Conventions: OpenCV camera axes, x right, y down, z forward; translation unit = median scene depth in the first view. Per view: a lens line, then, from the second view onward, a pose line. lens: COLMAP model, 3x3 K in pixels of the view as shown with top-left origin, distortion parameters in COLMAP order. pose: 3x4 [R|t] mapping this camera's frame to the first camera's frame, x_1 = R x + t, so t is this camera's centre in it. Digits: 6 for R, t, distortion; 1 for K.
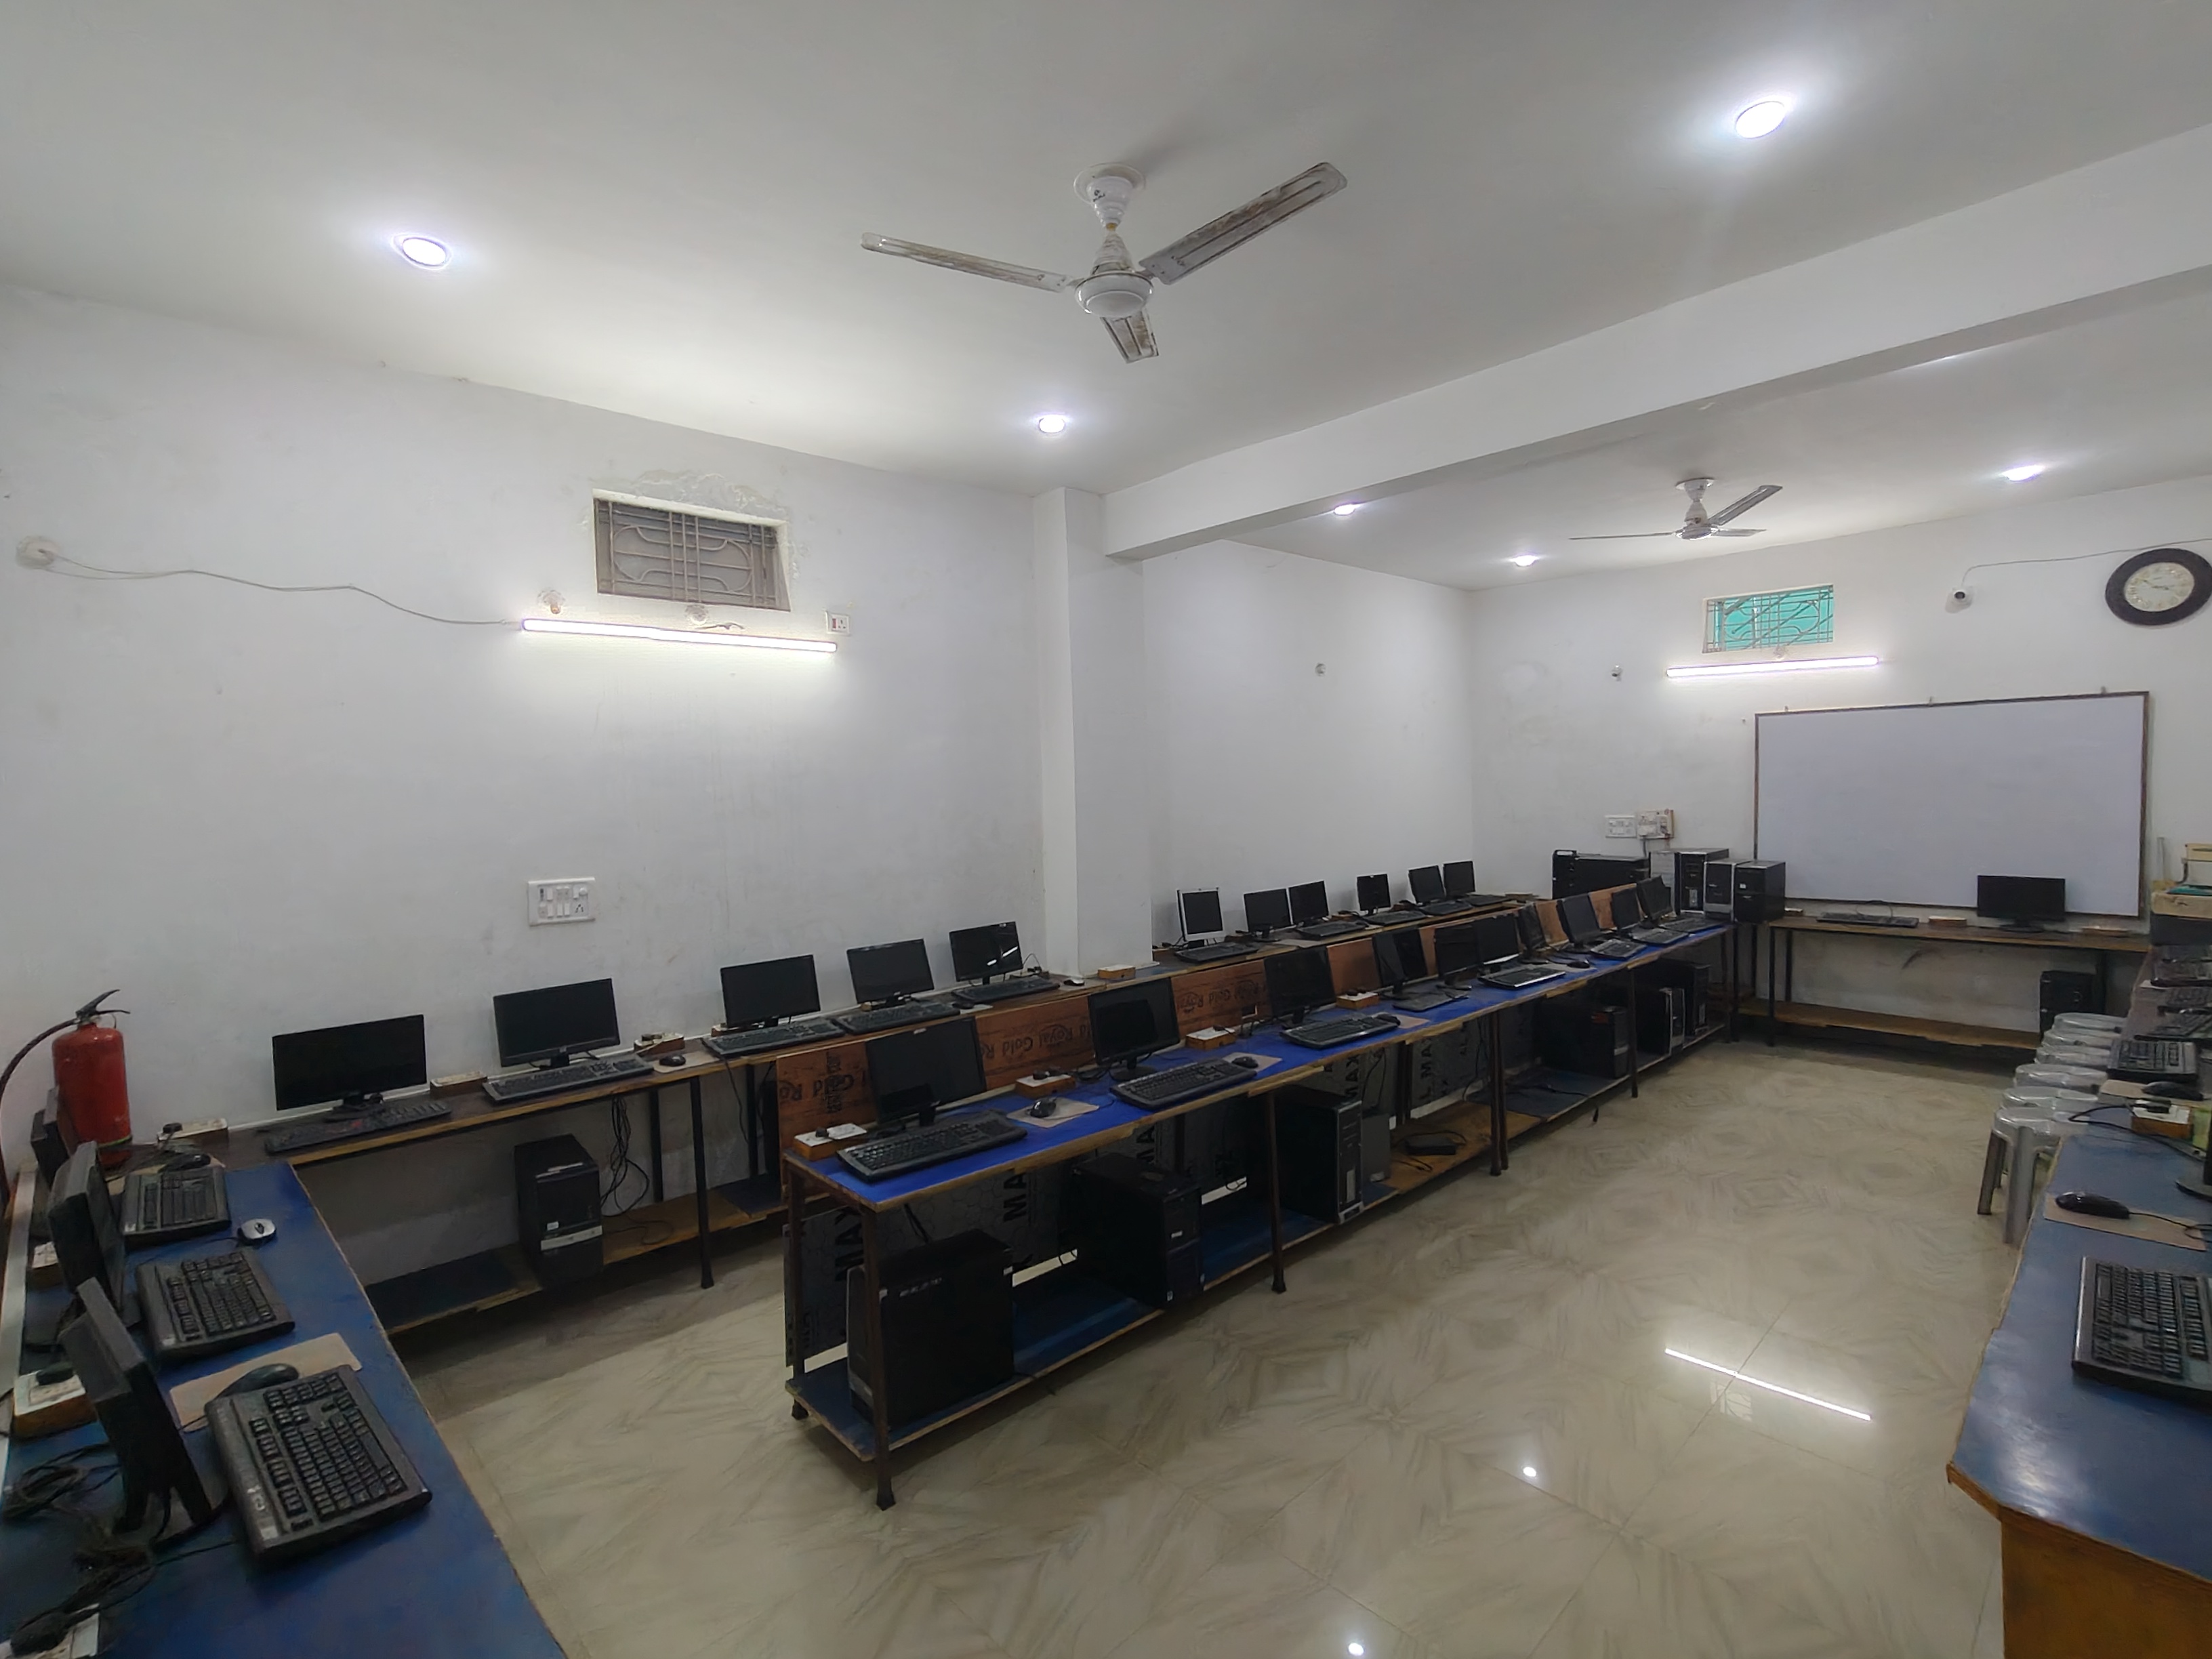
lens RADIAL K [[1036.5, 0, 1112.7], [0, 1036.5, 822.8], [0, 0, 1]] dist [-0.000511, -0.000130]
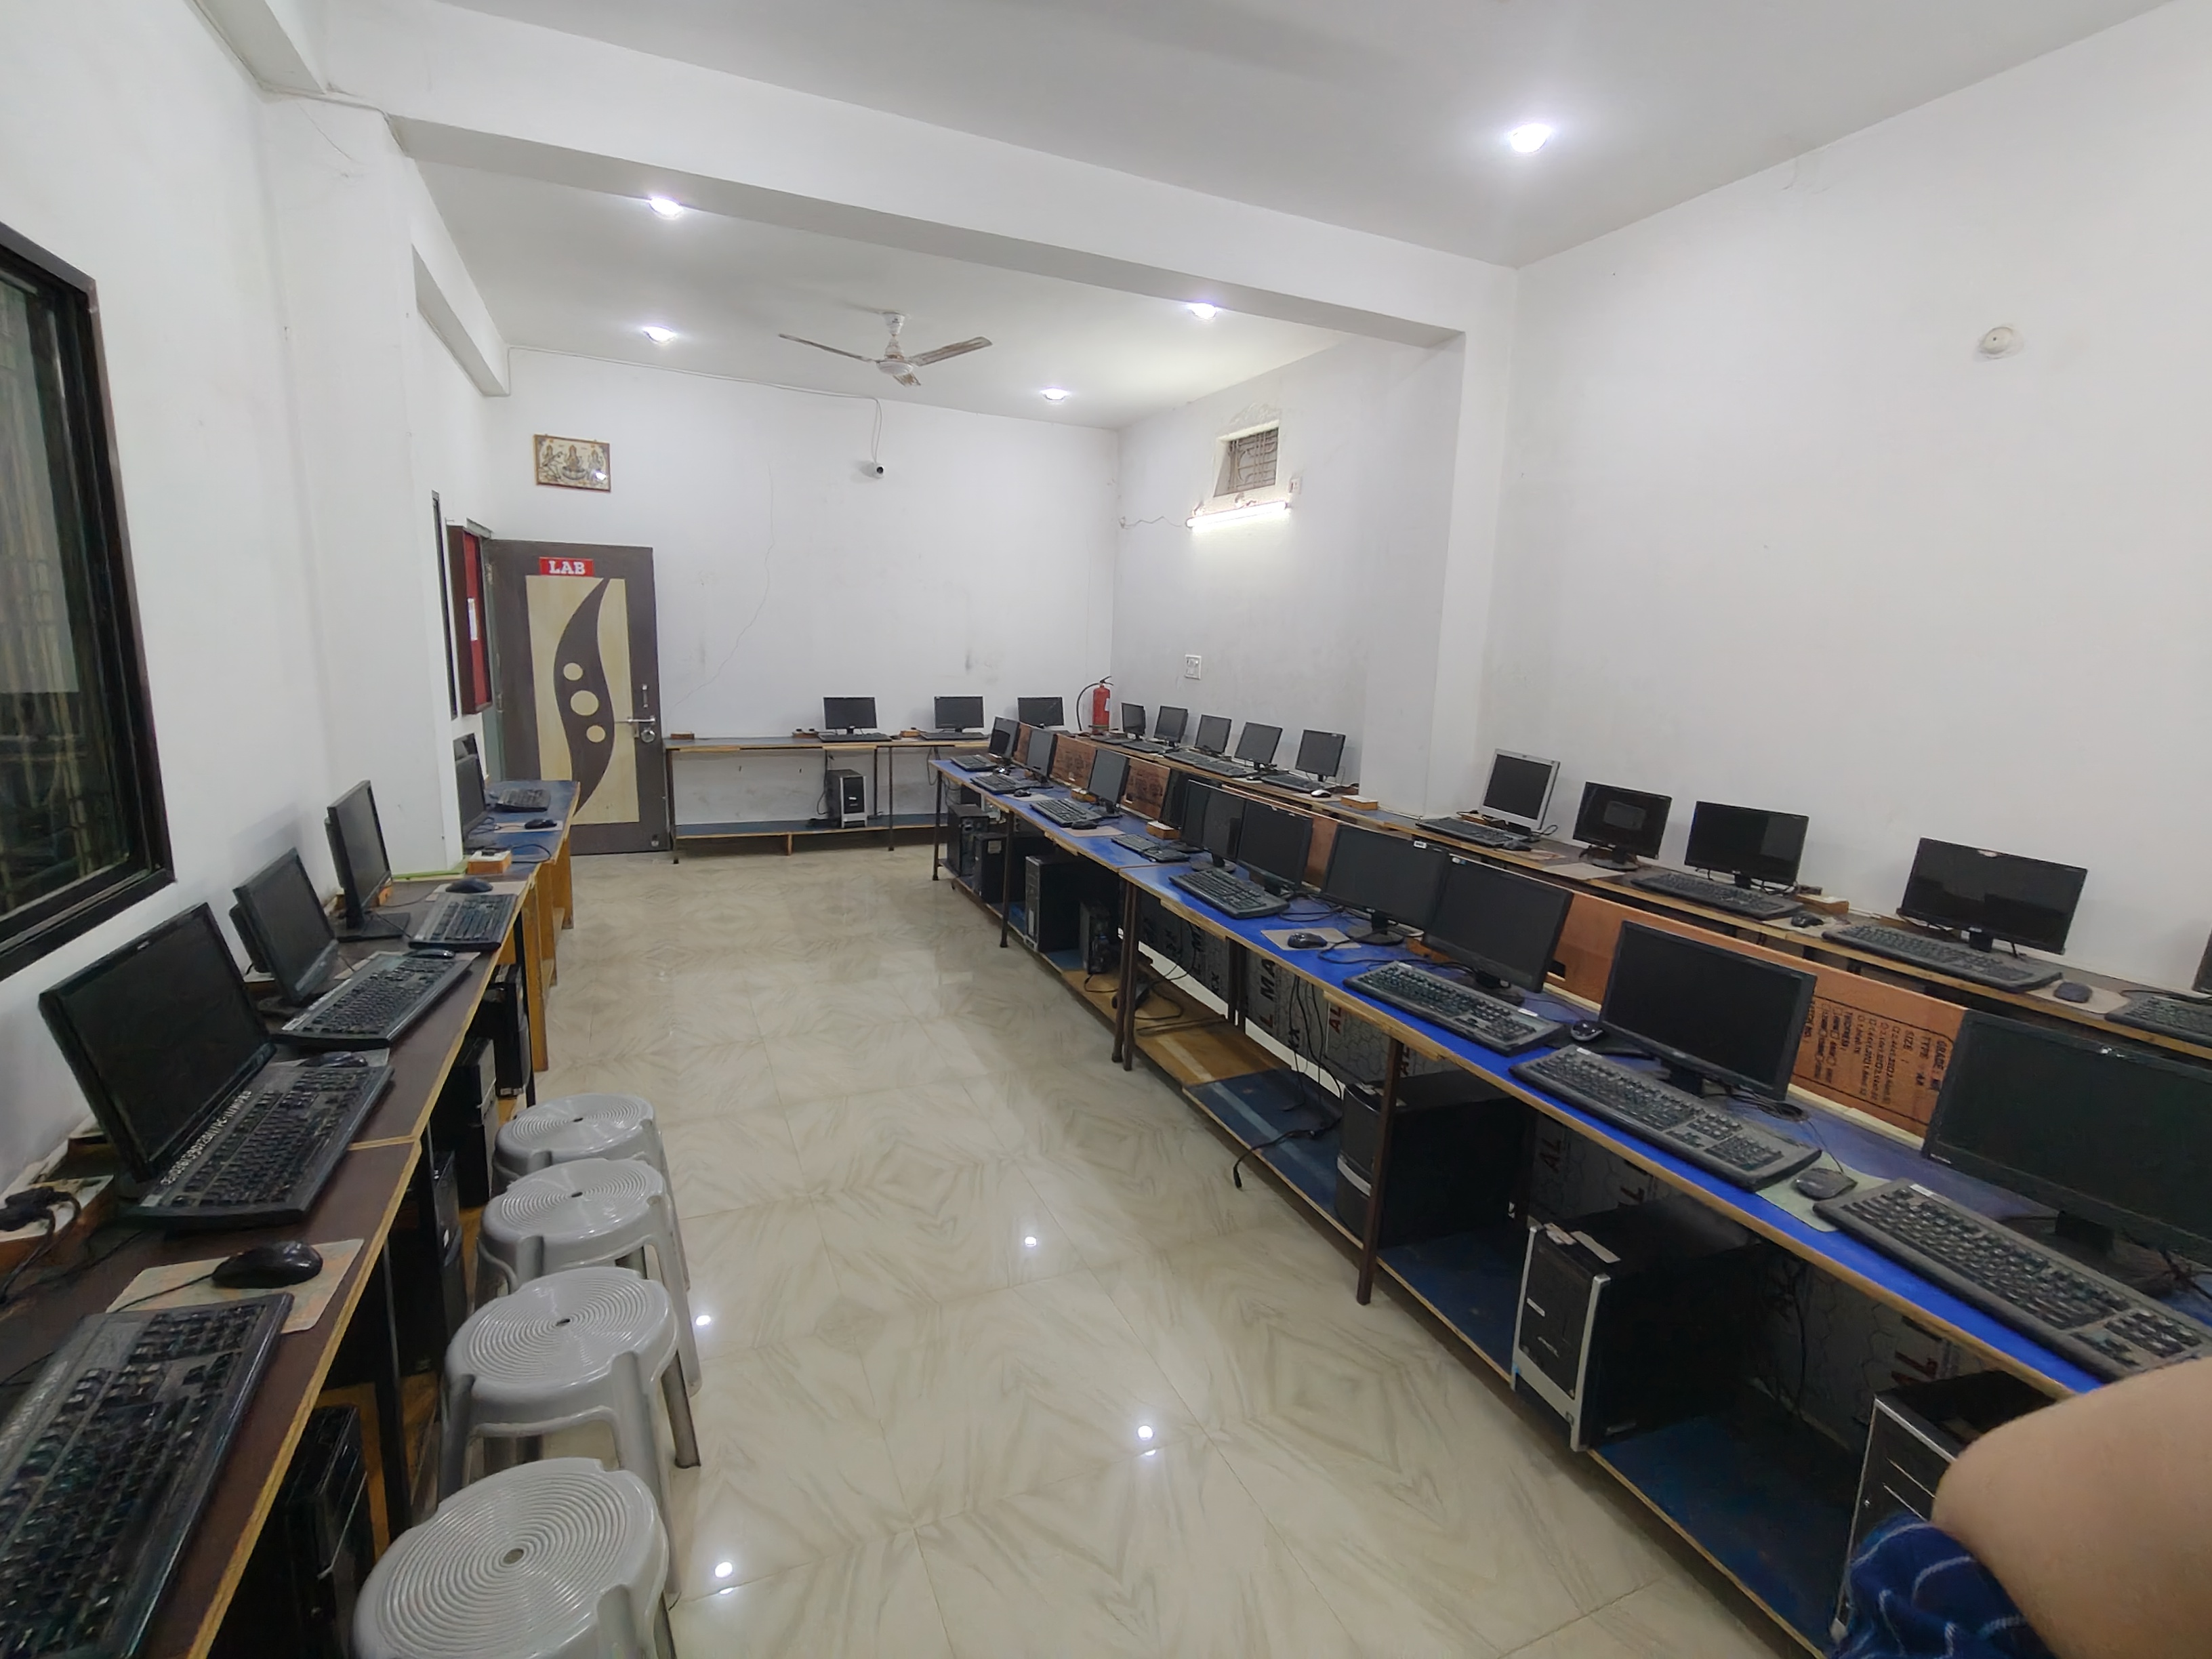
lens RADIAL K [[1036.5, 0, 1112.7], [0, 1036.5, 822.8], [0, 0, 1]] dist [-0.000511, -0.000130]
pose [[-0.326981, 0.194216, -0.924859, 1.054778], [-0.046975, 0.974104, 0.221166, -0.048000], [0.943863, 0.115762, -0.309390, 1.143721]]
